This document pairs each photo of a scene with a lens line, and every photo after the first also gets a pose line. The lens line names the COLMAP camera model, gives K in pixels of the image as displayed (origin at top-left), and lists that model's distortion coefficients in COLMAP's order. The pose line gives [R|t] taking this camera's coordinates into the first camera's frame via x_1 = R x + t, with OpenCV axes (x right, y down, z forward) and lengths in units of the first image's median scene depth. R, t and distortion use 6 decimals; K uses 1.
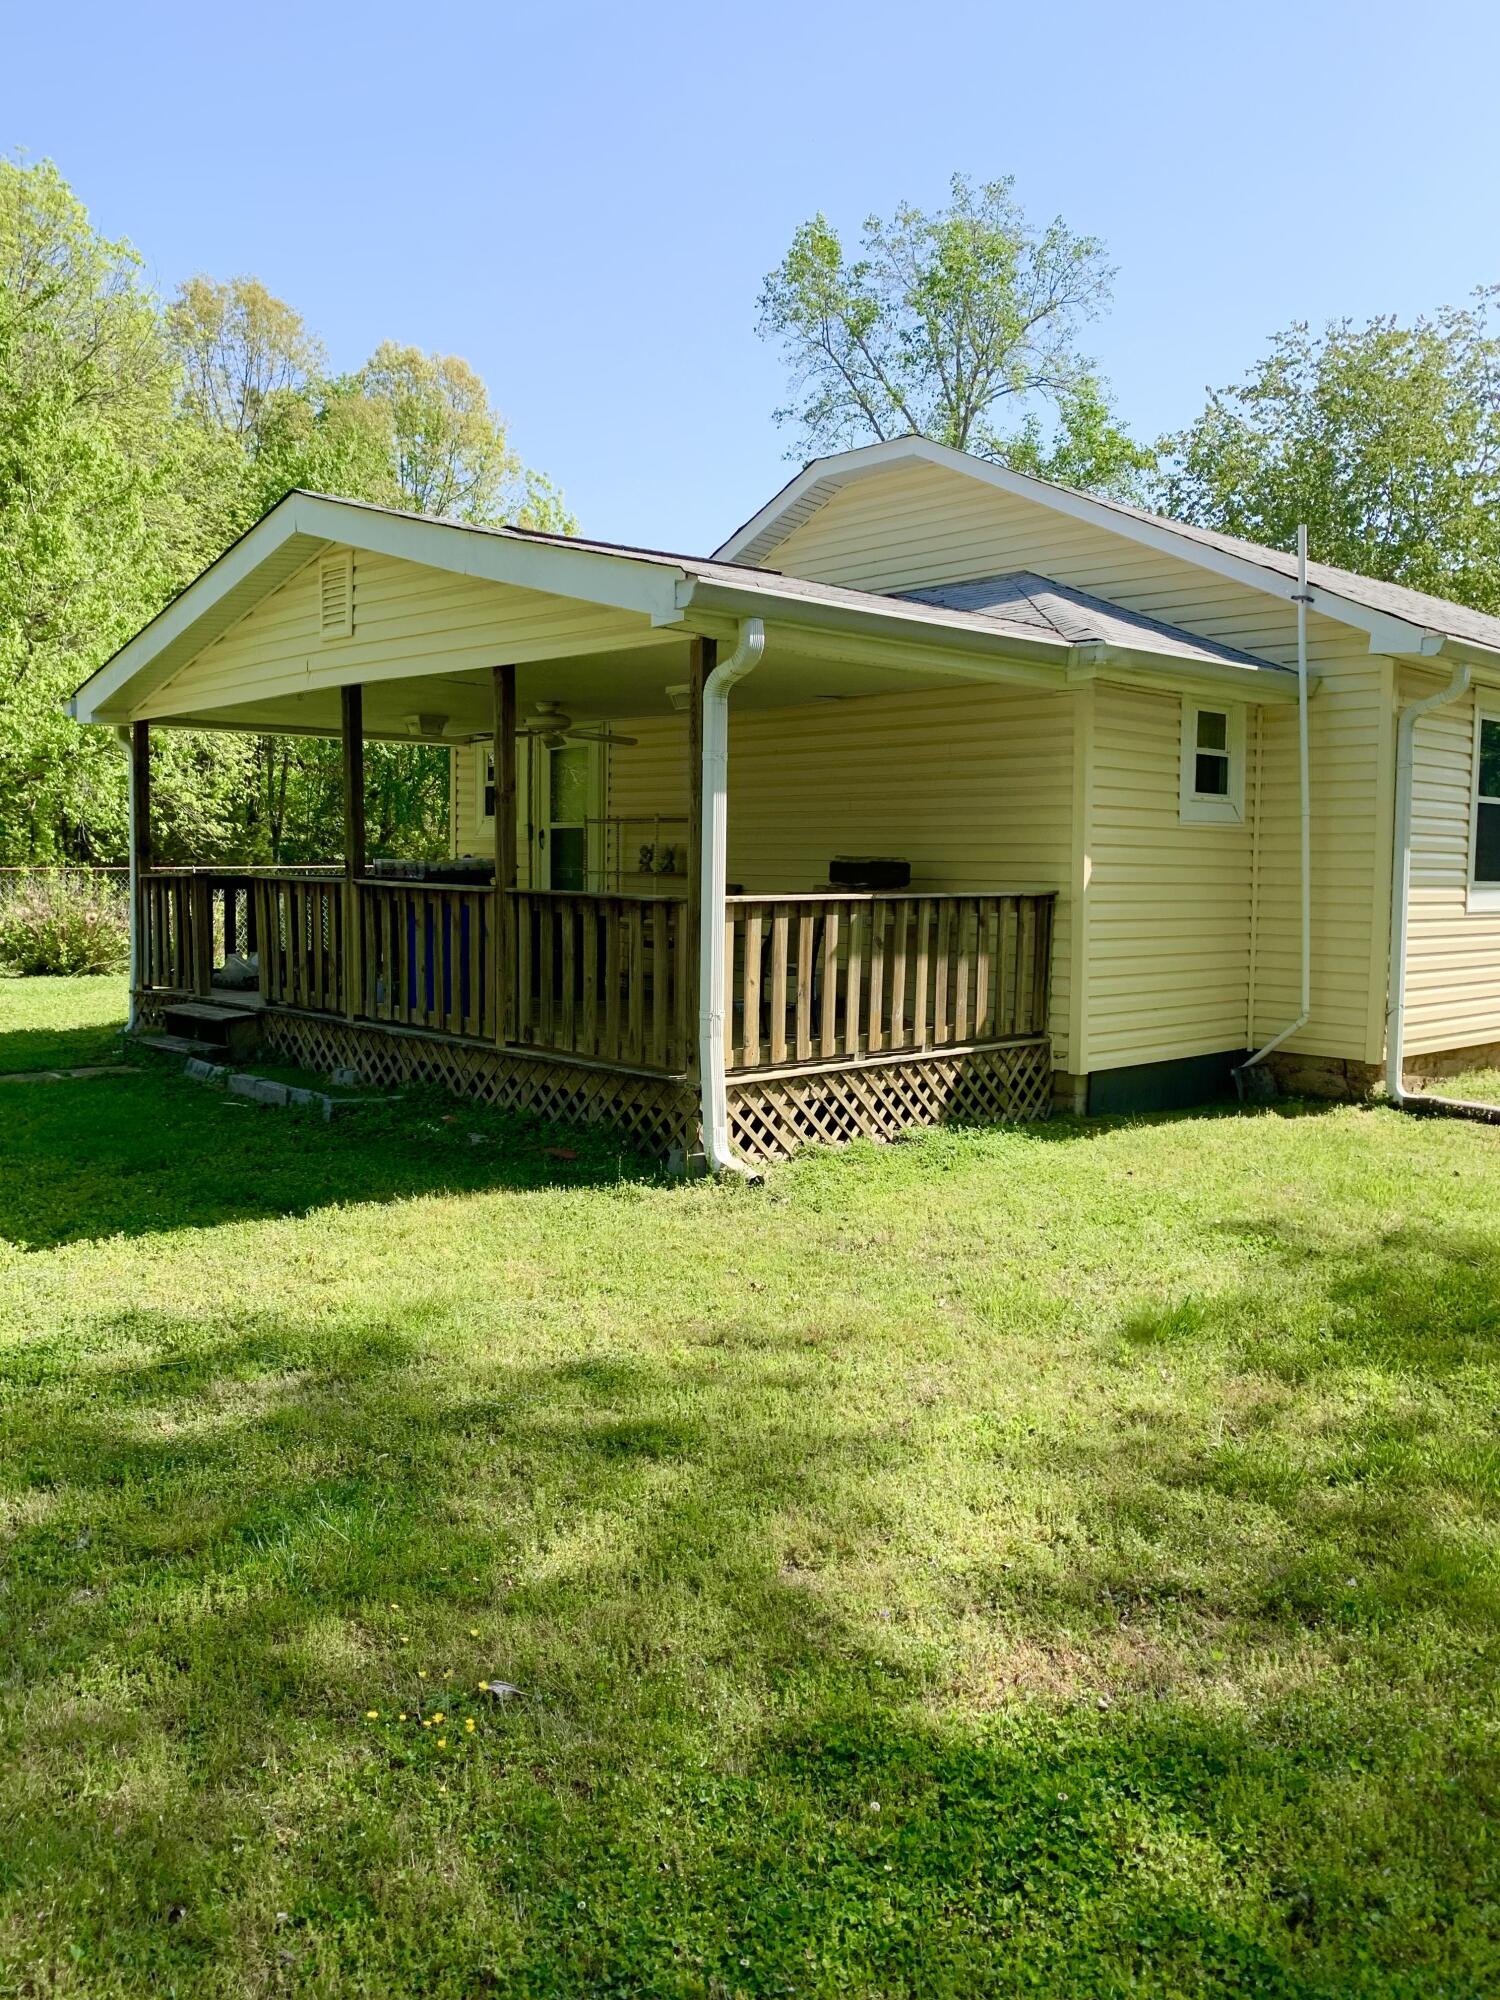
lens RADIAL K [[1612.9, 0, 750.4], [0, 1612.9, 936.5], [0, 0, 1]] dist [-0.056840, 0.138789]
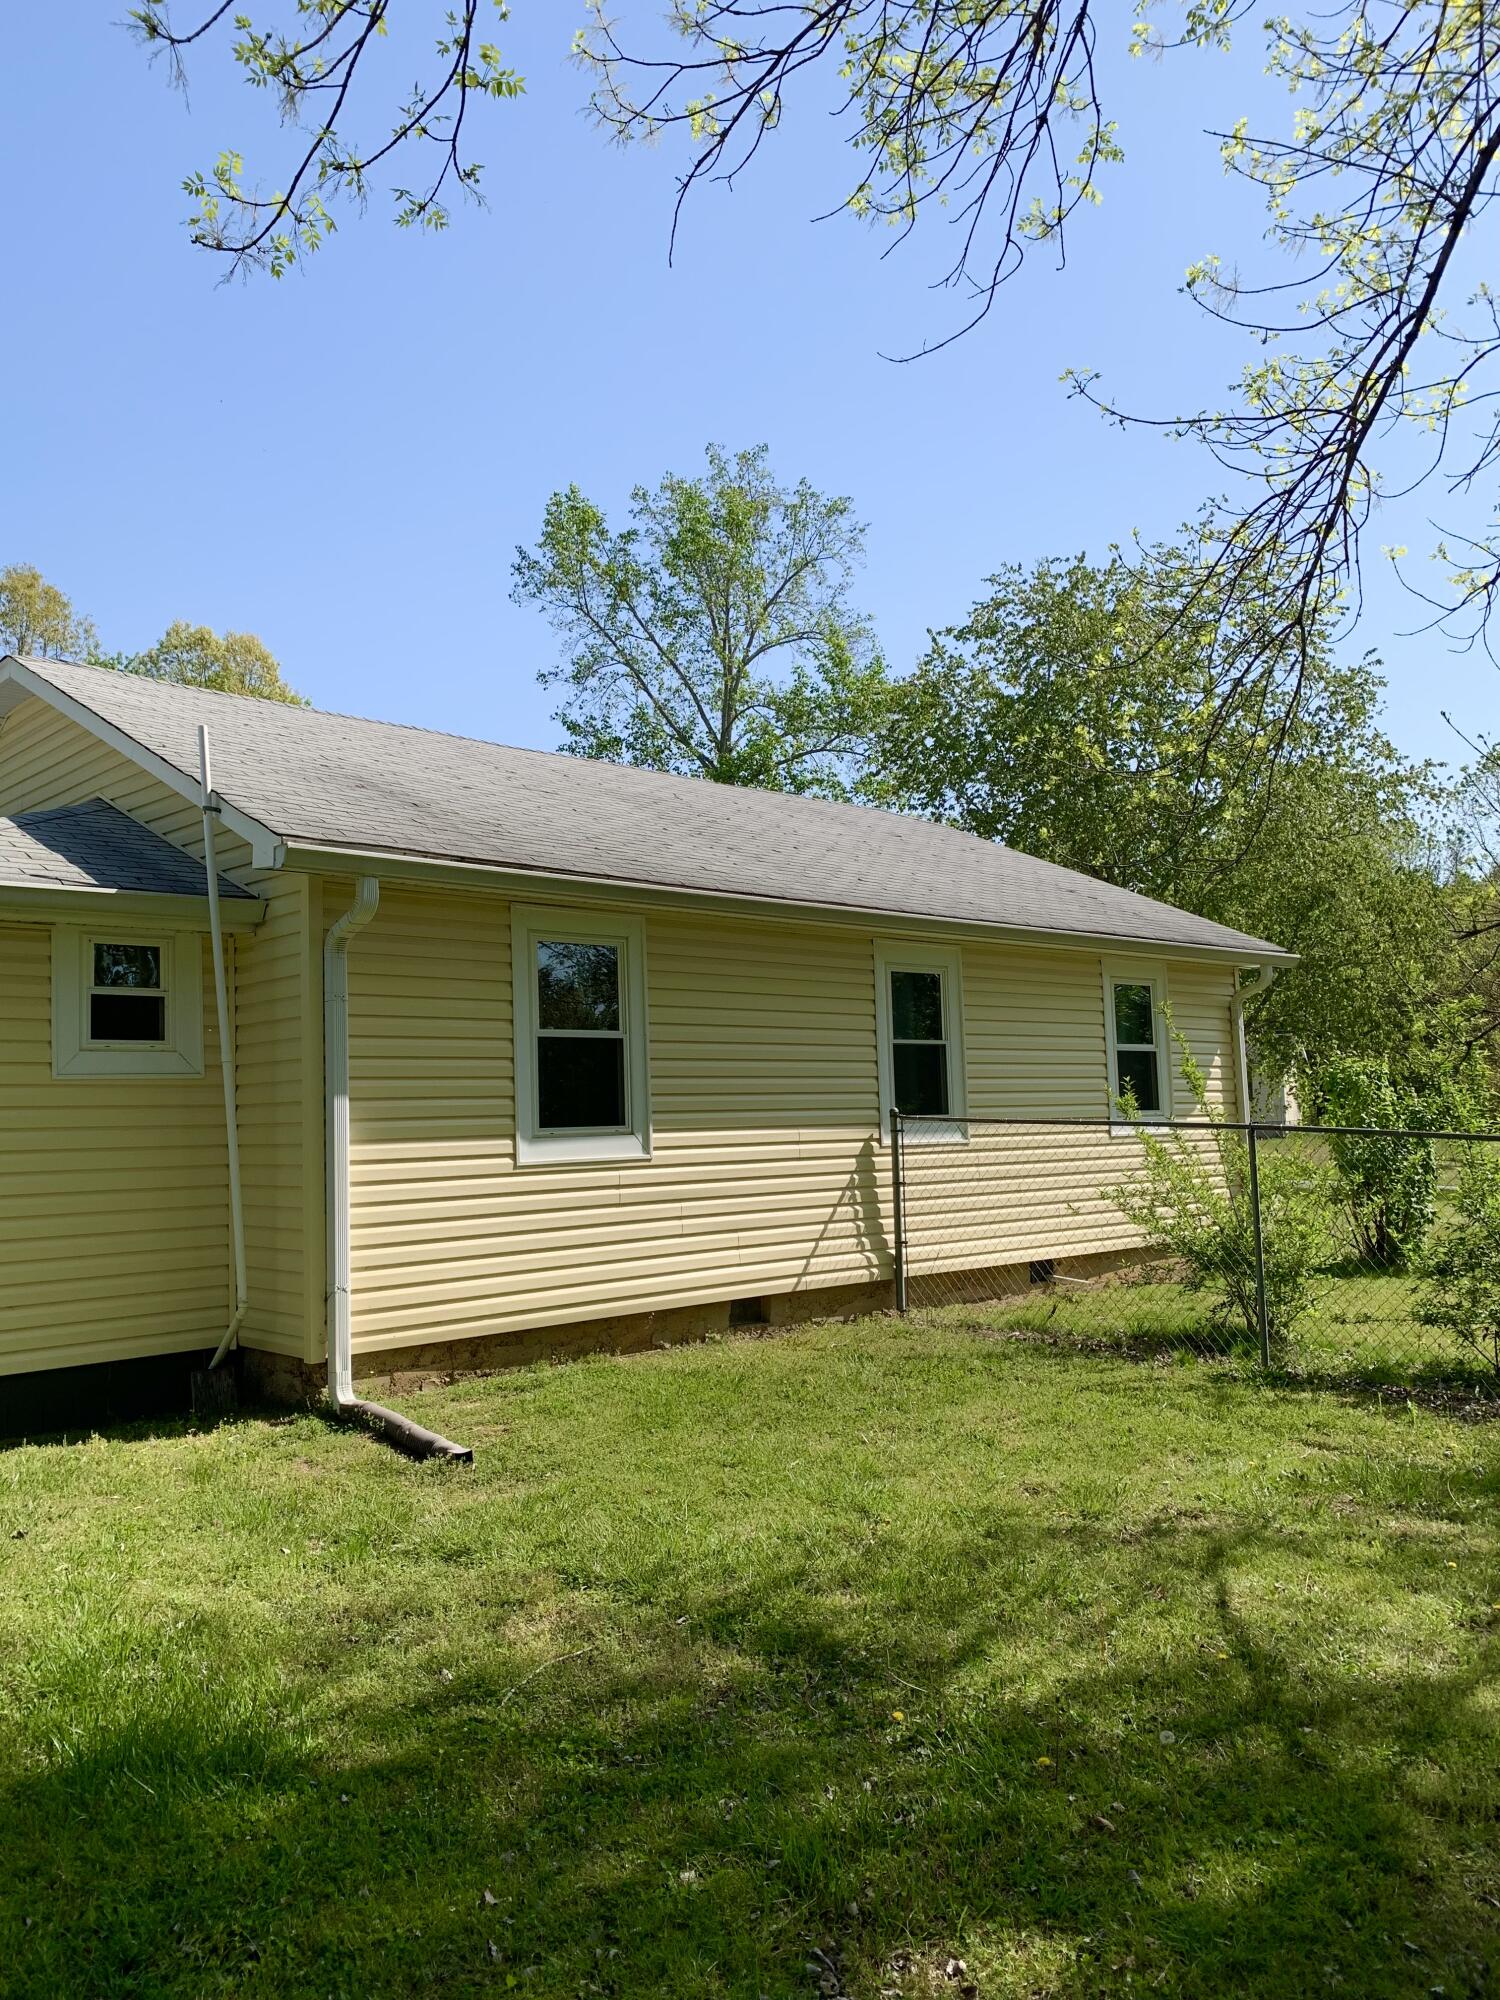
lens RADIAL K [[1545.0, 0, 748.0], [0, 1545.0, 972.8], [0, 0, 1]] dist [0.102009, -0.238547]
pose [[0.999143, -0.040146, -0.010034, 0.154896], [0.038440, 0.990213, -0.134168, -0.000456], [0.015322, 0.133667, 0.990908, 0.048452]]
